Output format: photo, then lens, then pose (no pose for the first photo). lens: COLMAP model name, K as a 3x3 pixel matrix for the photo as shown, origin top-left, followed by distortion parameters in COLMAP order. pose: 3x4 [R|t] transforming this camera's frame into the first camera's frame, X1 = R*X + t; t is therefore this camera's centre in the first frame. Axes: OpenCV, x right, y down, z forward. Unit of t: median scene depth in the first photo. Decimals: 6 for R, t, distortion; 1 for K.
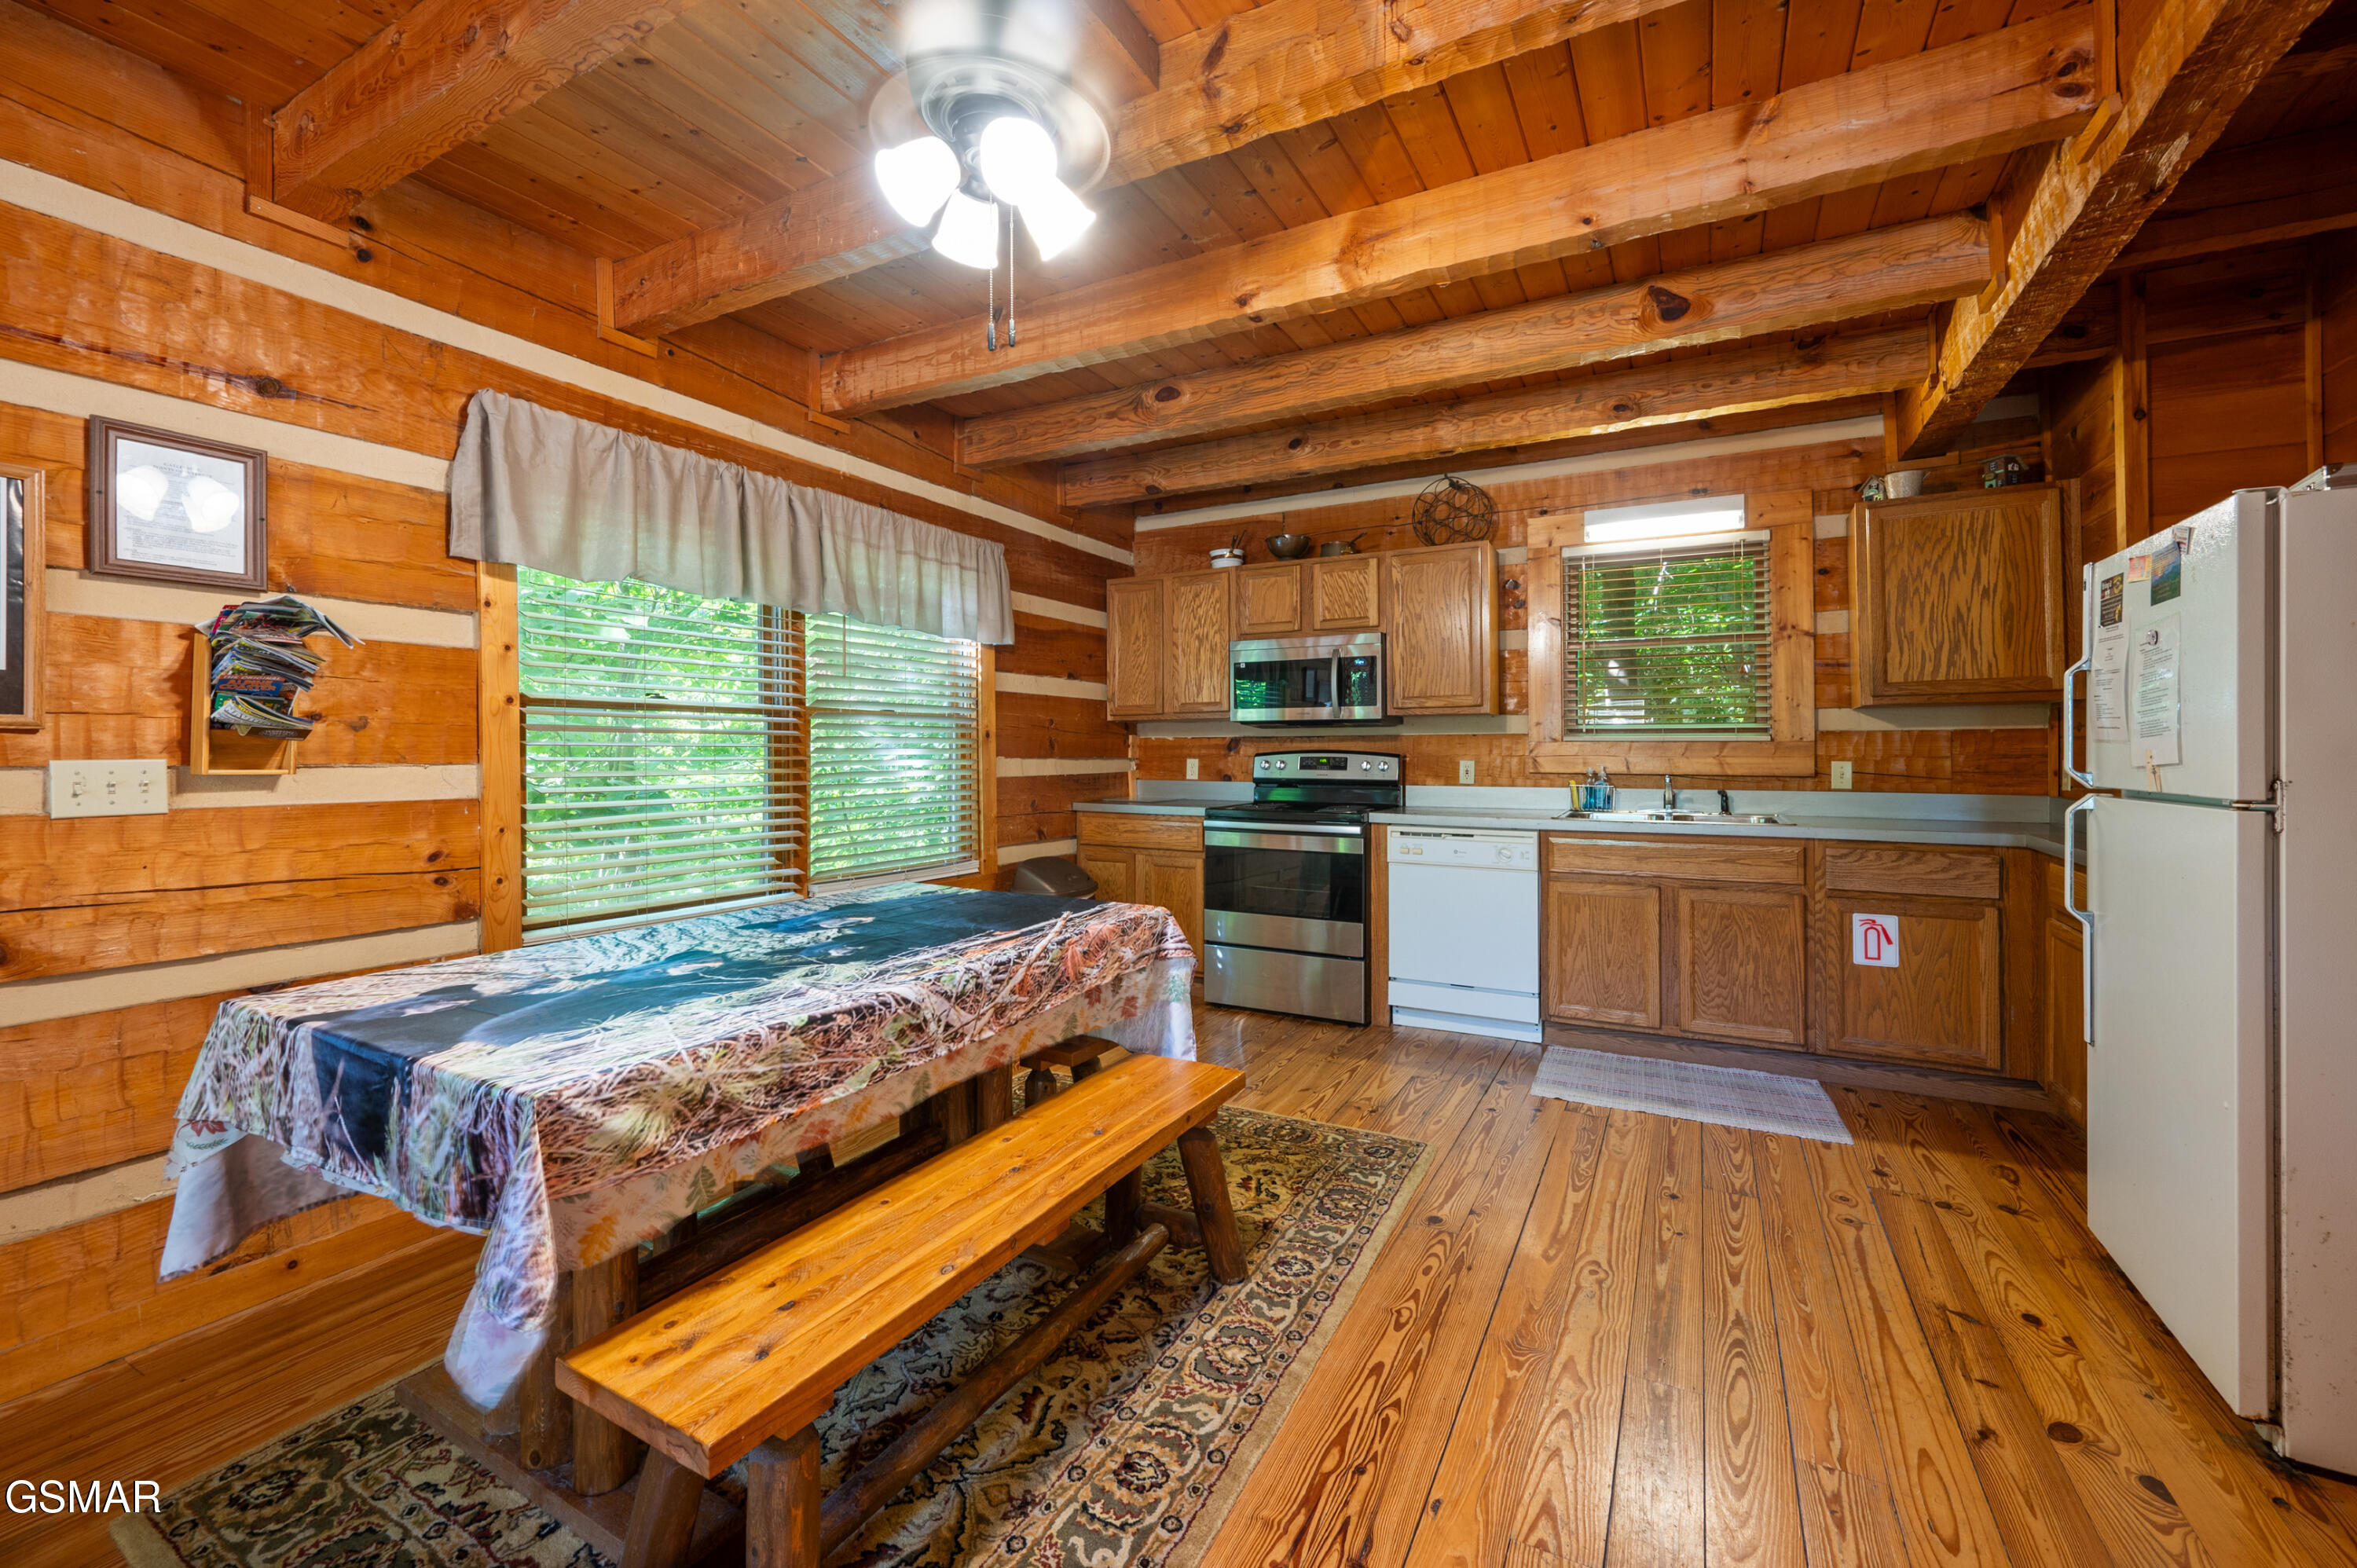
lens RADIAL K [[958.9, 0, 1170.7], [0, 958.9, 744.0], [0, 0, 1]] dist [-0.001266, -0.000194]
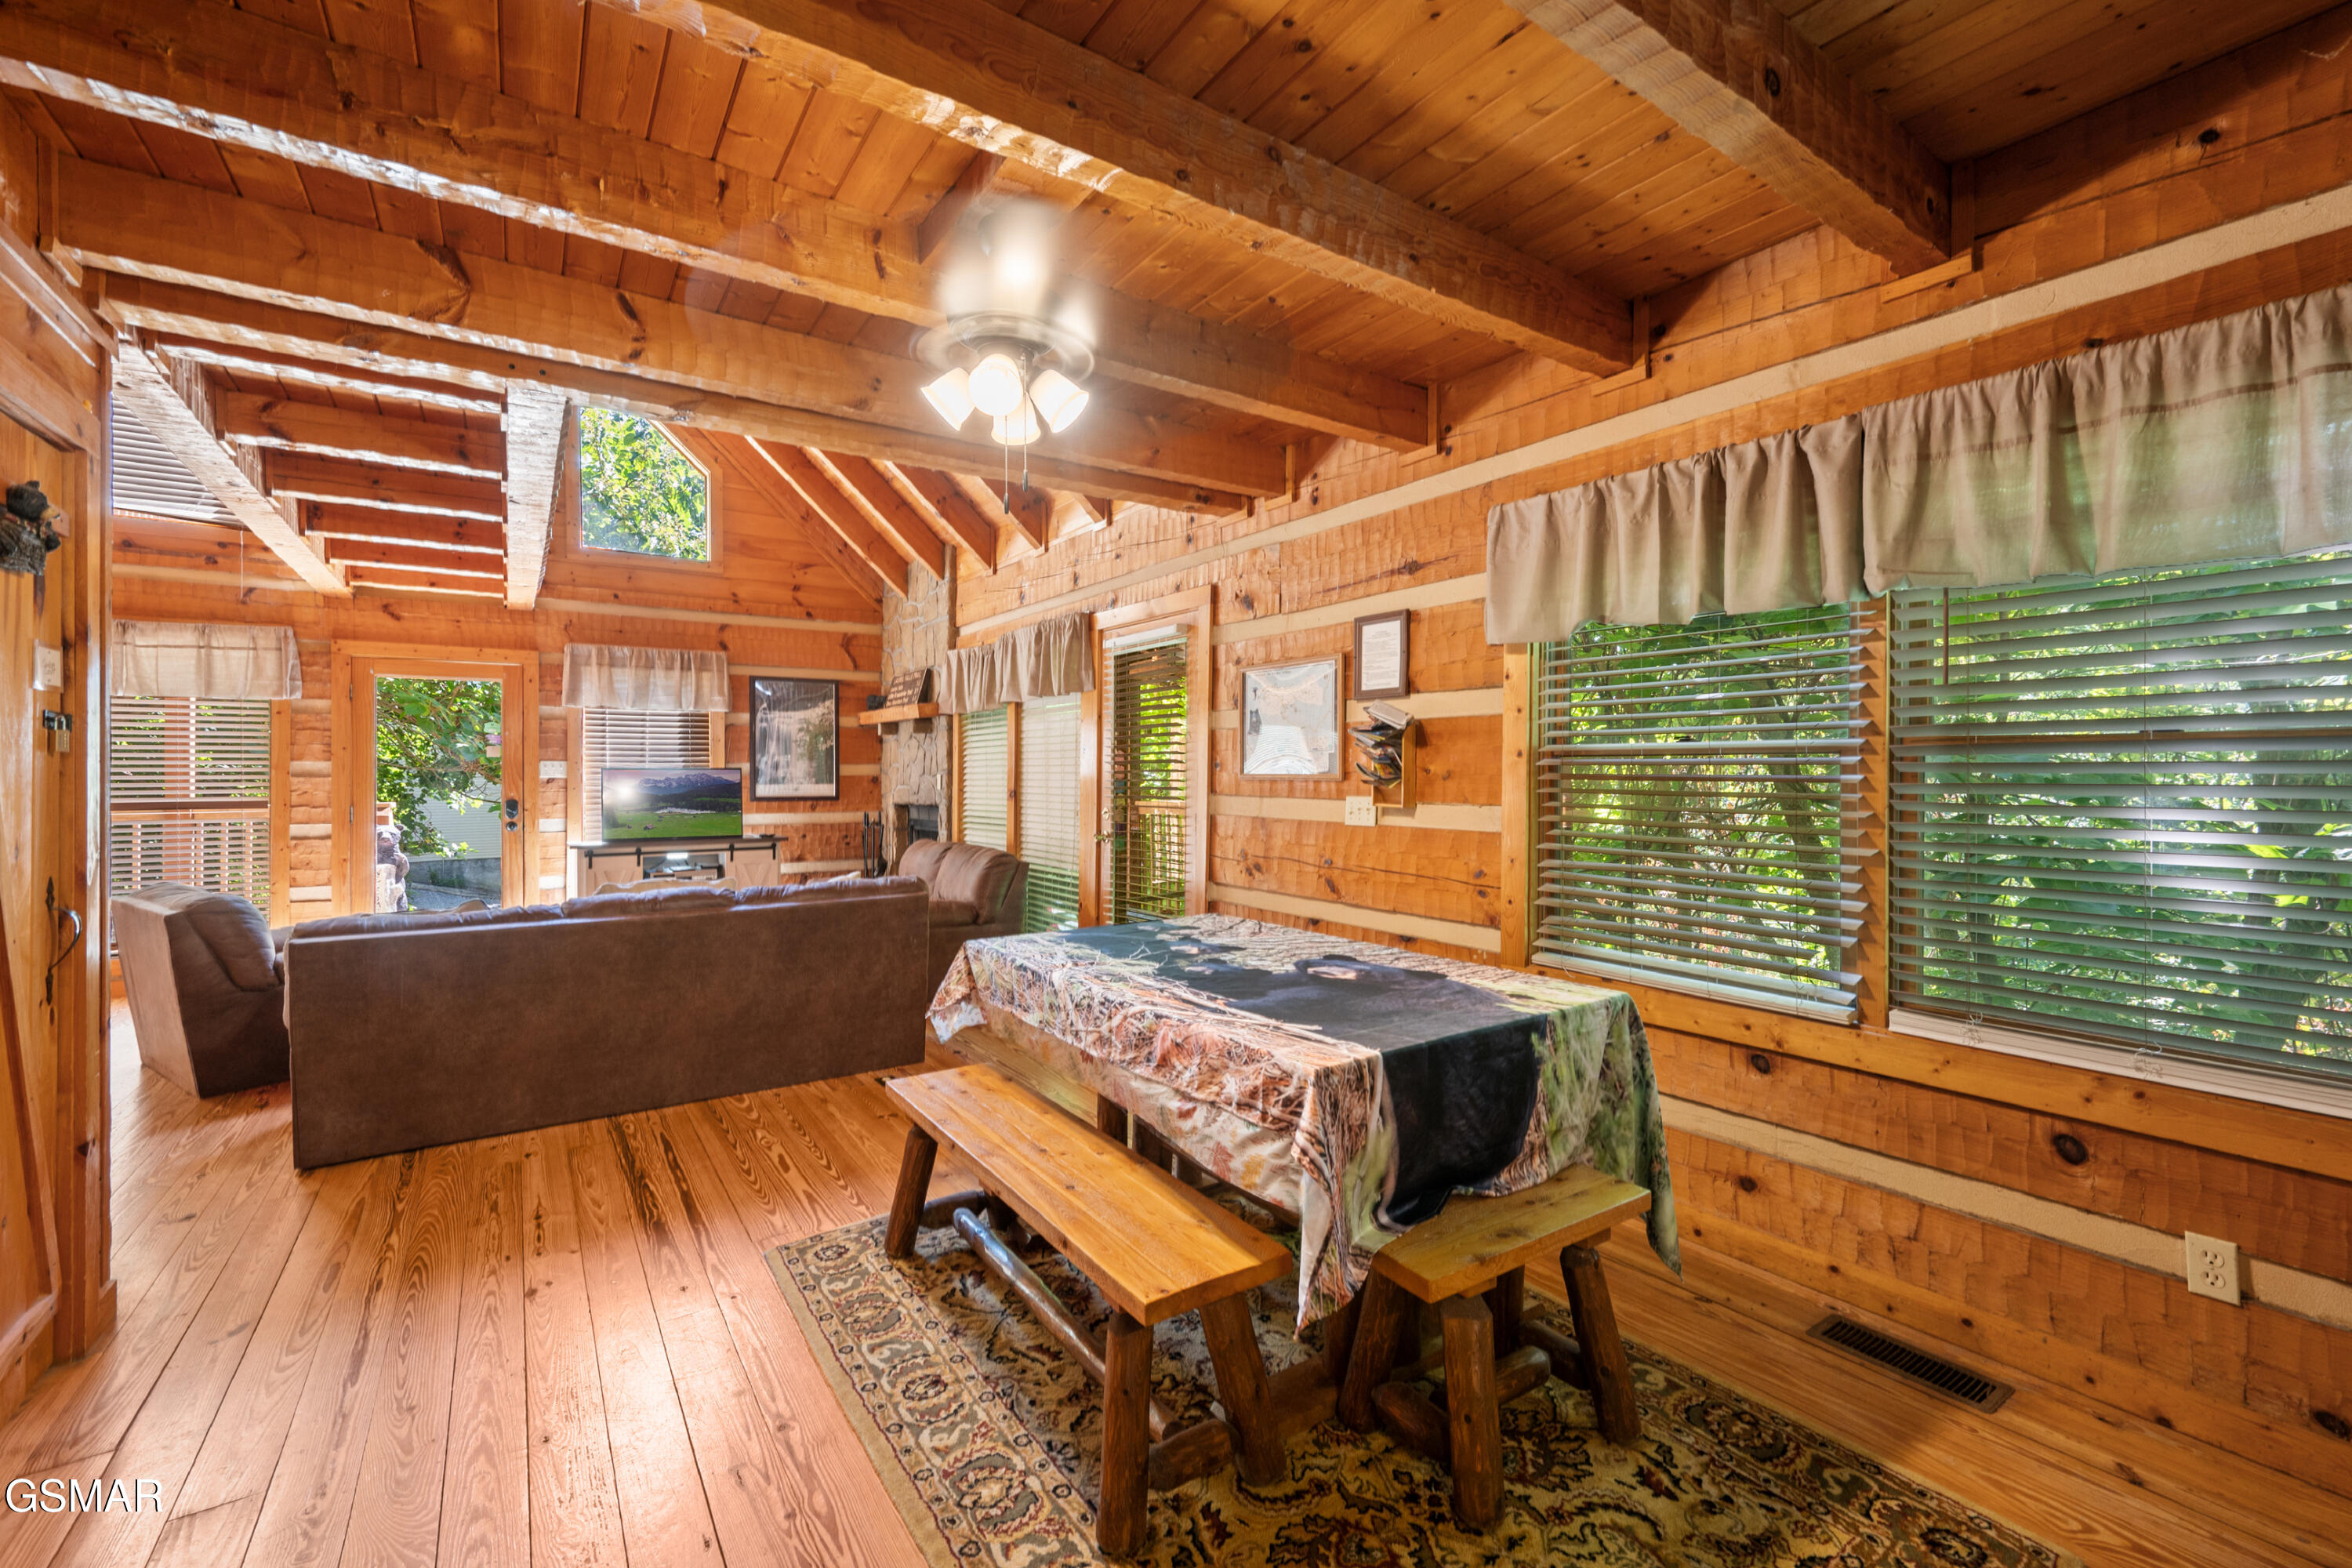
lens RADIAL K [[983.2, 0, 1184.3], [0, 983.2, 772.2], [0, 0, 1]] dist [-0.001374, -0.000168]
pose [[-0.451006, 0.007200, -0.892492, 0.403505], [0.011749, 0.999929, 0.002130, -0.020750], [0.892444, -0.009525, -0.451058, 0.792882]]
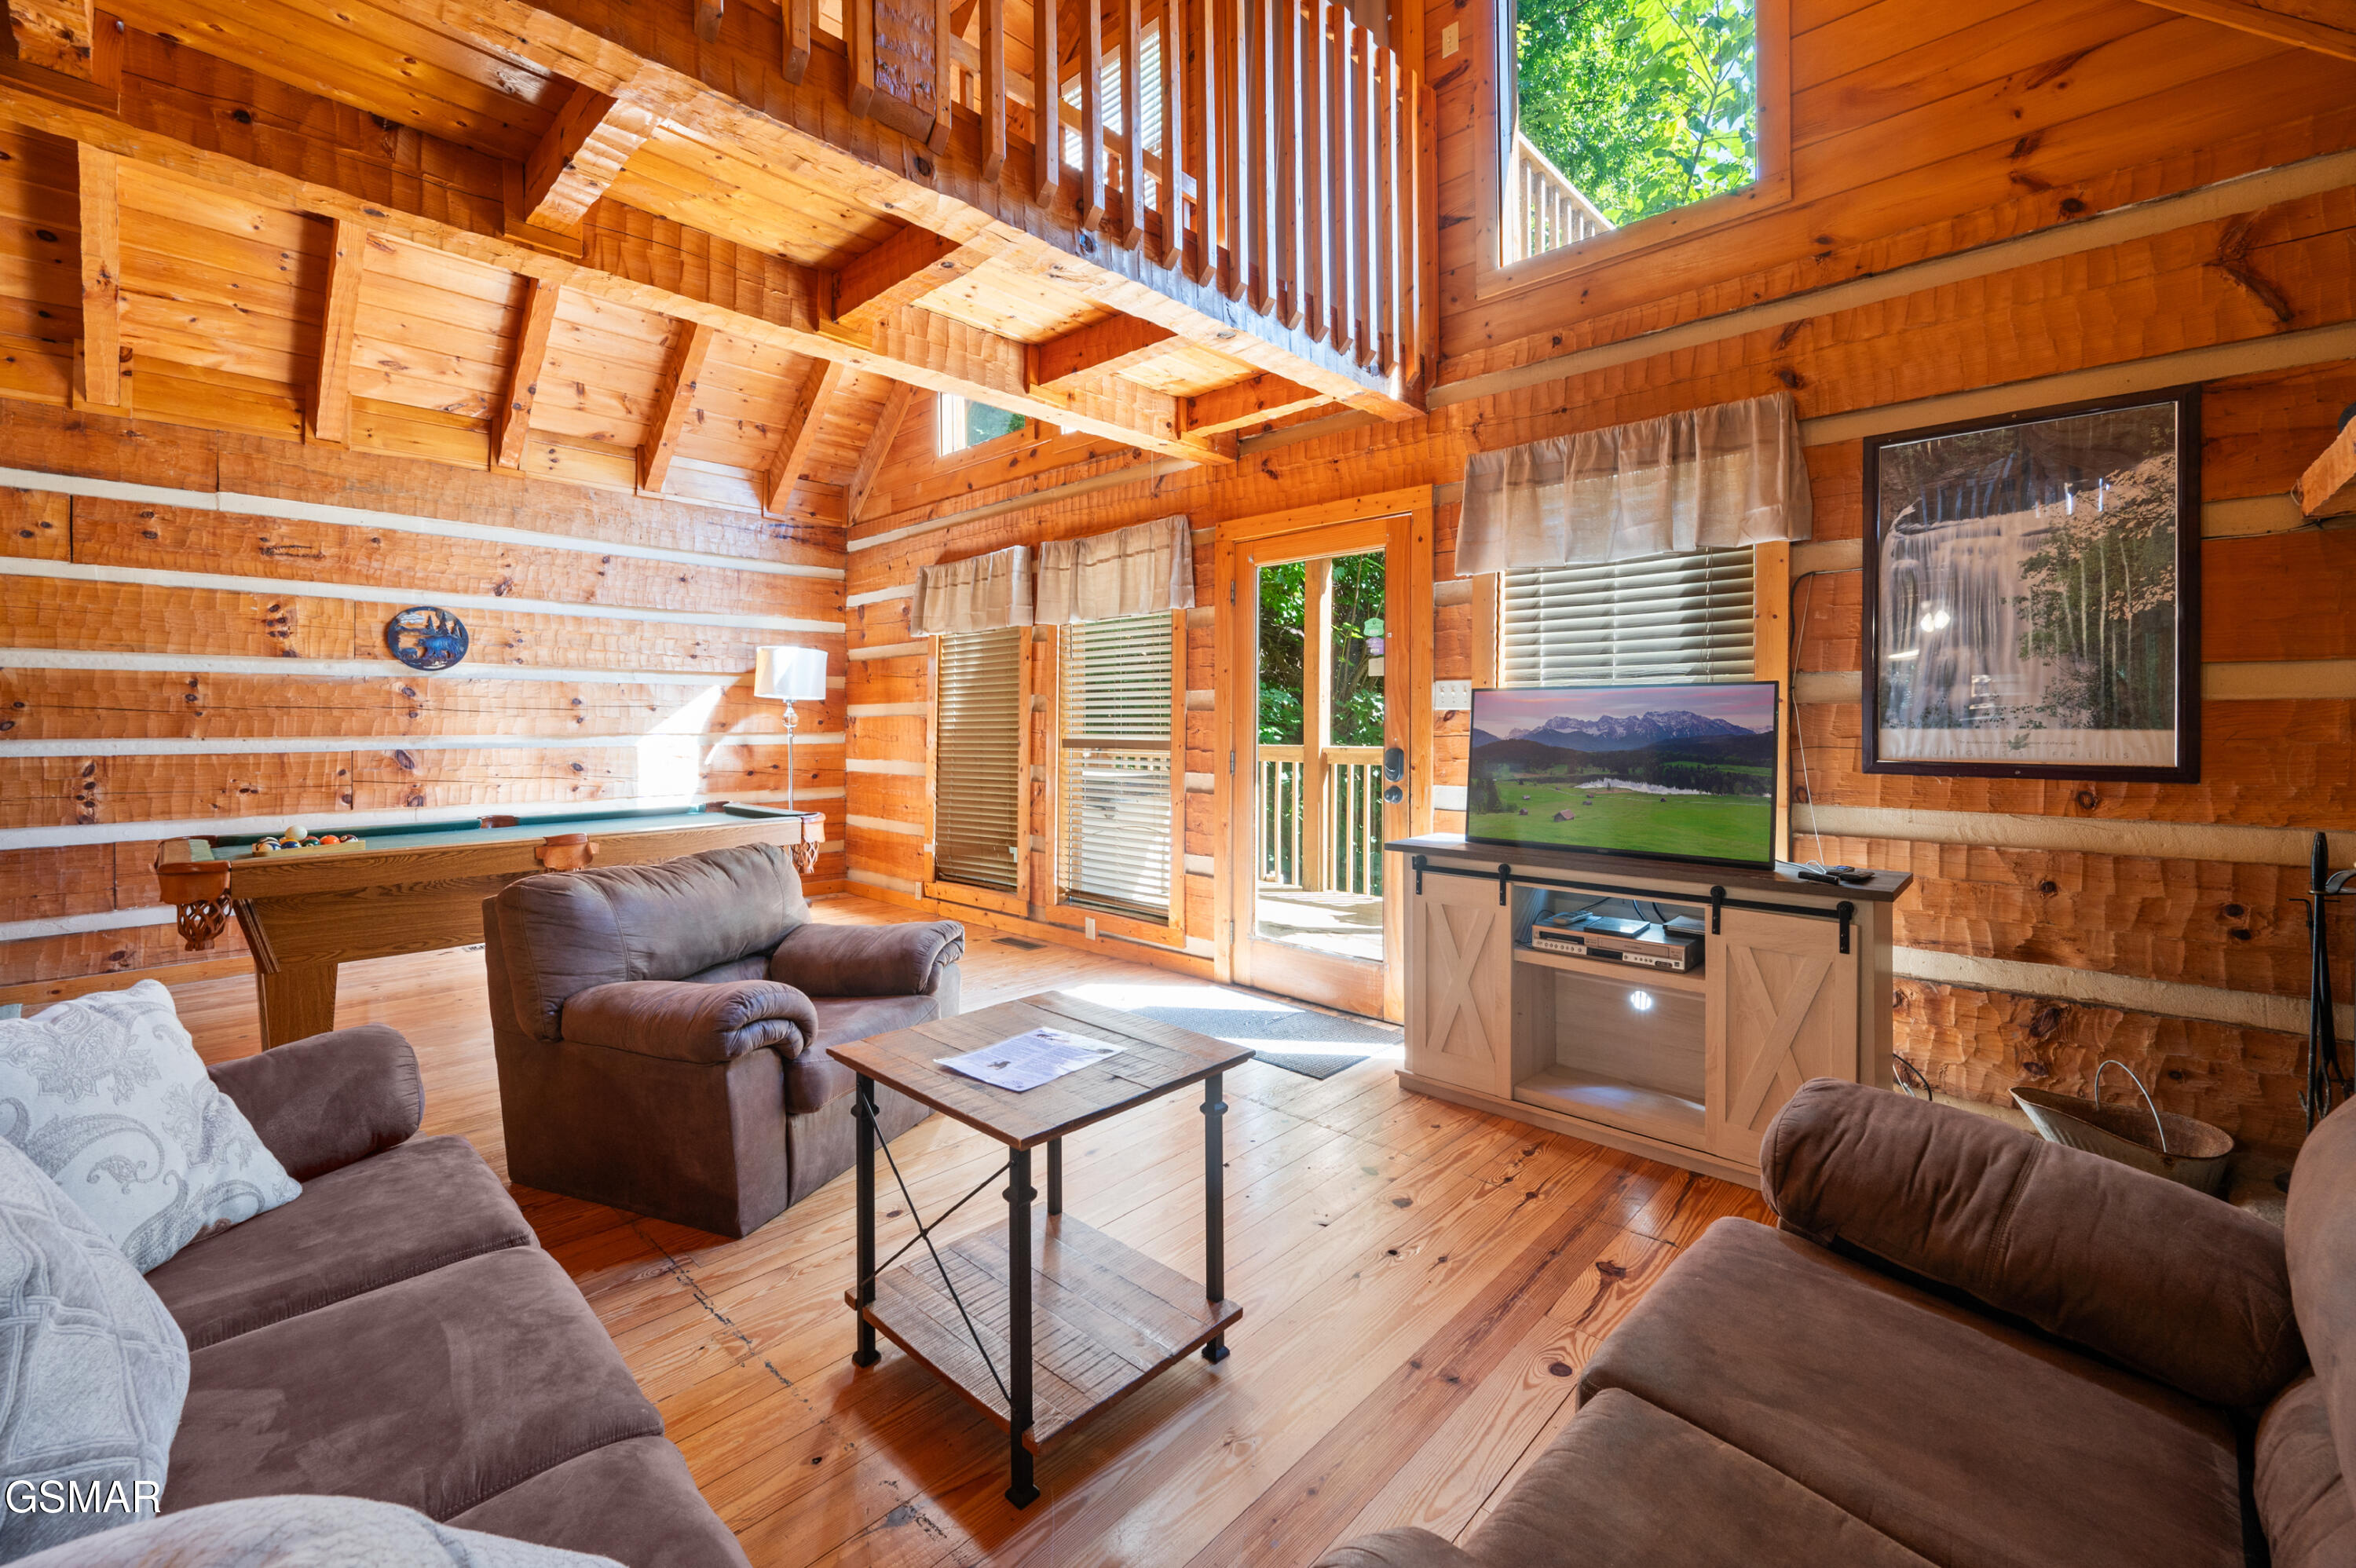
lens RADIAL K [[966.2, 0, 1176.1], [0, 966.2, 724.9], [0, 0, 1]] dist [-0.002739, 0.001085]
pose [[-0.967678, 0.005184, 0.252136, -0.672464], [0.003732, 0.999974, -0.006237, -0.000979], [-0.252161, -0.005095, -0.967672, -0.060967]]
